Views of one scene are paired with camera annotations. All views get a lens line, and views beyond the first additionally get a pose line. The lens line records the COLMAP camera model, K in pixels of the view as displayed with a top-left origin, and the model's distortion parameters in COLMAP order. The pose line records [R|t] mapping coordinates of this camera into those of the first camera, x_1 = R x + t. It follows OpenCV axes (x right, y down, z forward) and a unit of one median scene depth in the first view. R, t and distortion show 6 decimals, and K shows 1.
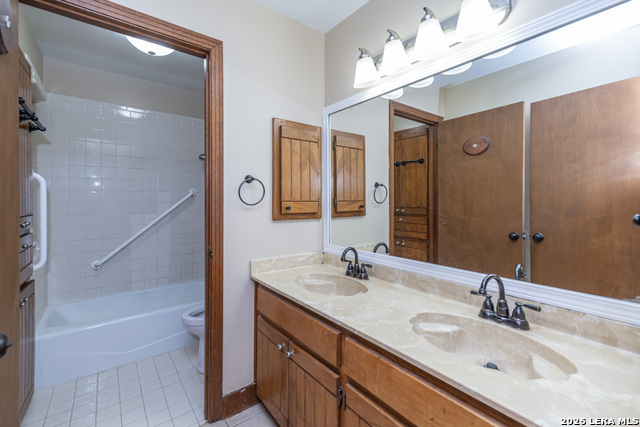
lens RADIAL K [[274.1, 0, 320.7], [0, 274.1, 201.0], [0, 0, 1]] dist [0.001419, 0.000168]
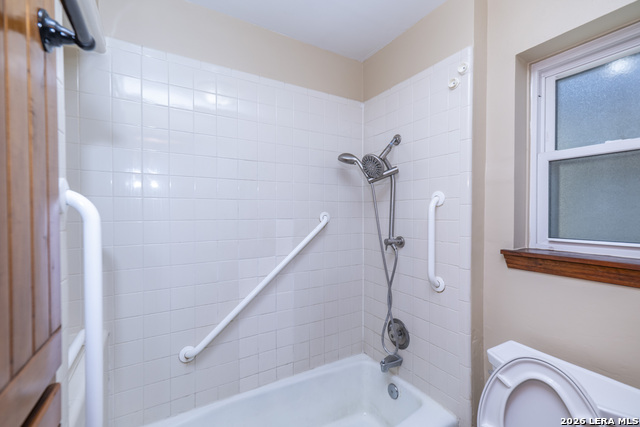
lens RADIAL K [[274.5, 0, 319.4], [0, 274.5, 215.3], [0, 0, 1]] dist [0.003632, 0.000216]
pose [[0.991266, -0.000752, -0.131879, -0.483304], [0.001480, 0.999984, 0.005423, -0.049226], [0.131873, -0.005571, 0.991251, 0.490343]]
